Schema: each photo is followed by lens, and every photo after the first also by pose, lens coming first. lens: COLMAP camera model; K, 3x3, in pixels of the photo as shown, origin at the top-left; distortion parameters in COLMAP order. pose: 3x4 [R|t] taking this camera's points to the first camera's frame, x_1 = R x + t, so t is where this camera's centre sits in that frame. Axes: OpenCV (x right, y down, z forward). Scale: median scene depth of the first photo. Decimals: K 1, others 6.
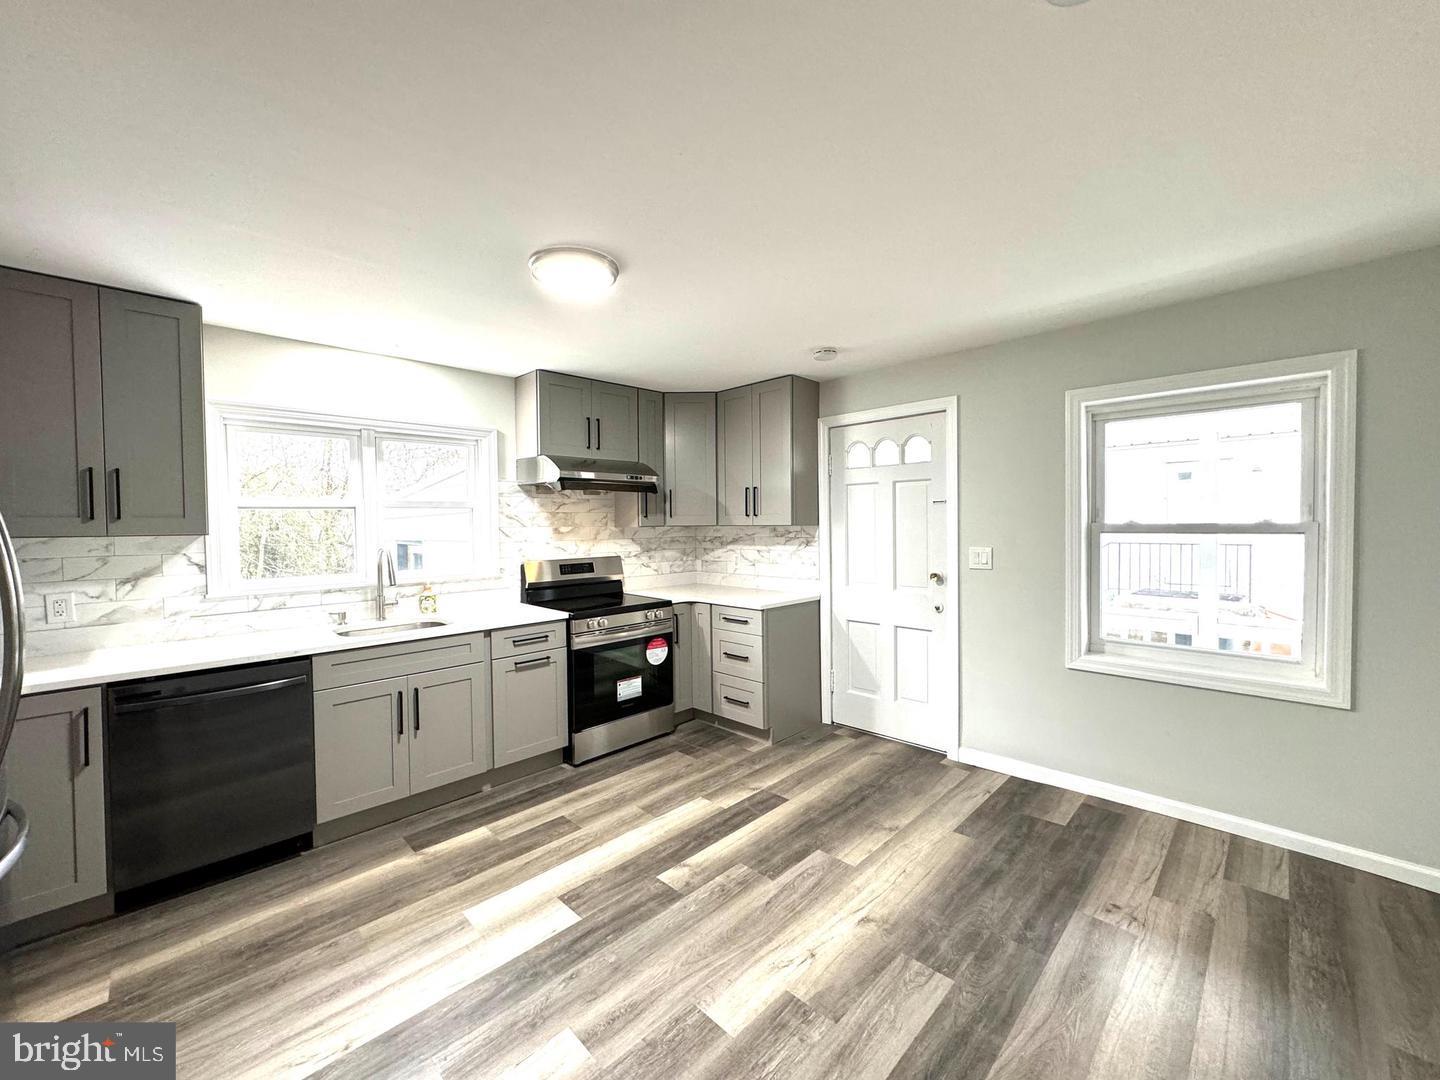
lens RADIAL K [[571.1, 0, 720.0], [0, 571.1, 540.0], [0, 0, 1]] dist [-0.001364, -0.000279]
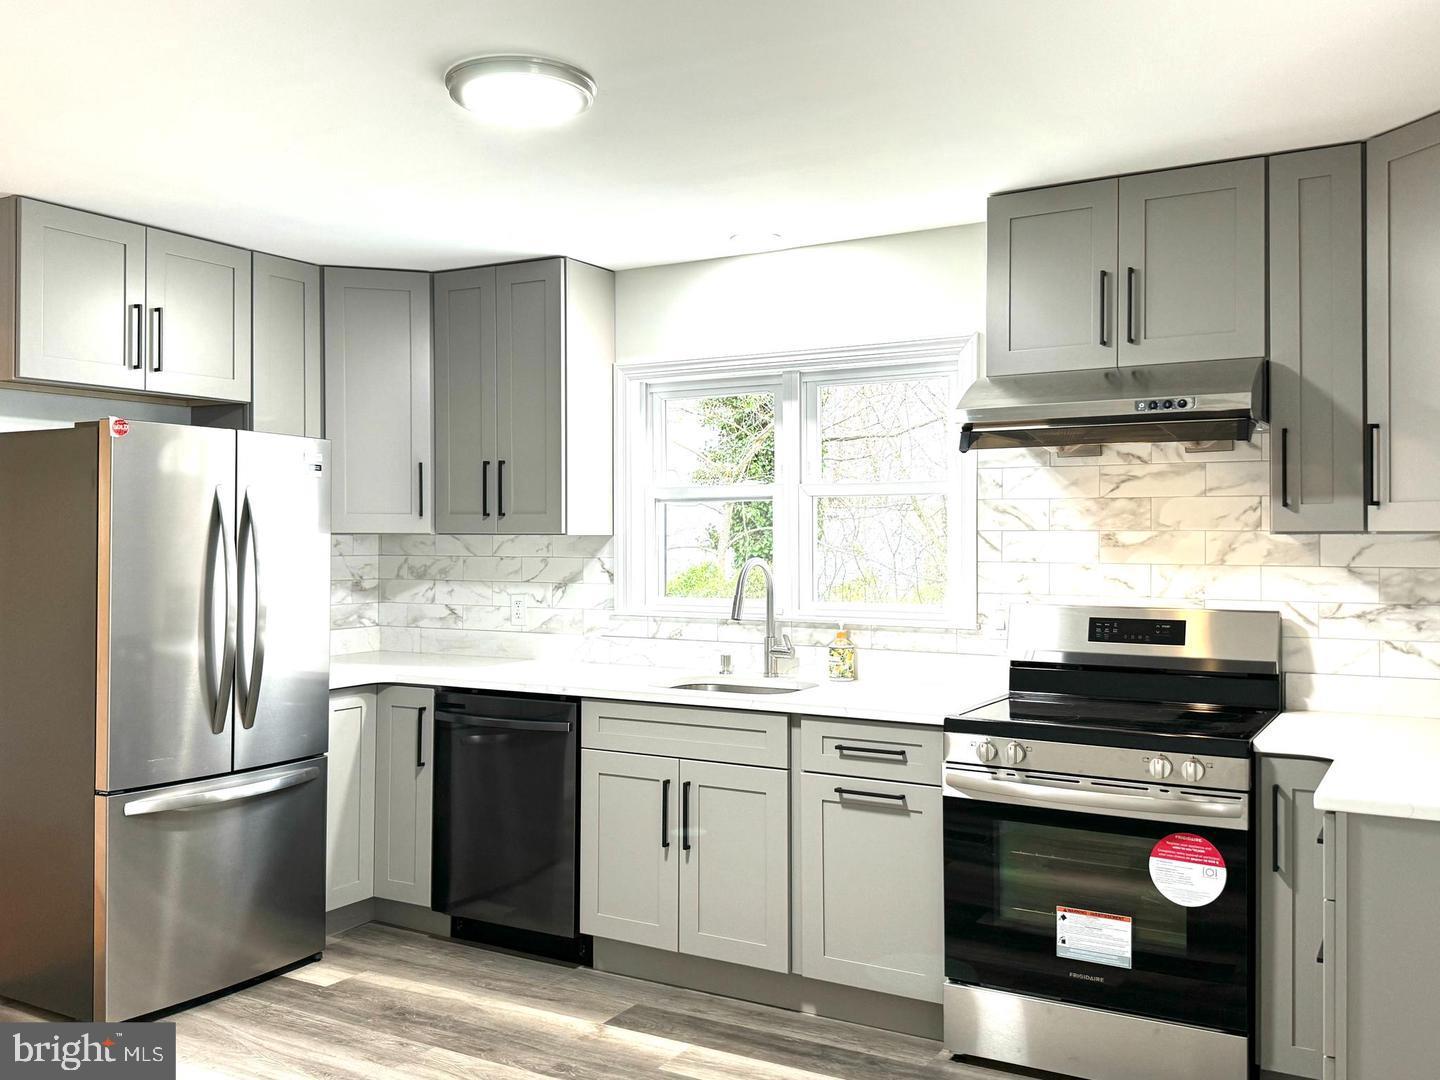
lens RADIAL K [[1274.4, 0, 720.7], [0, 1274.4, 532.1], [0, 0, 1]] dist [0.063111, -0.013755]
pose [[0.256756, 0.006160, -0.966457, 0.760222], [-0.035432, 0.999367, -0.003044, -0.011574], [0.965826, 0.035025, 0.256812, 0.606131]]
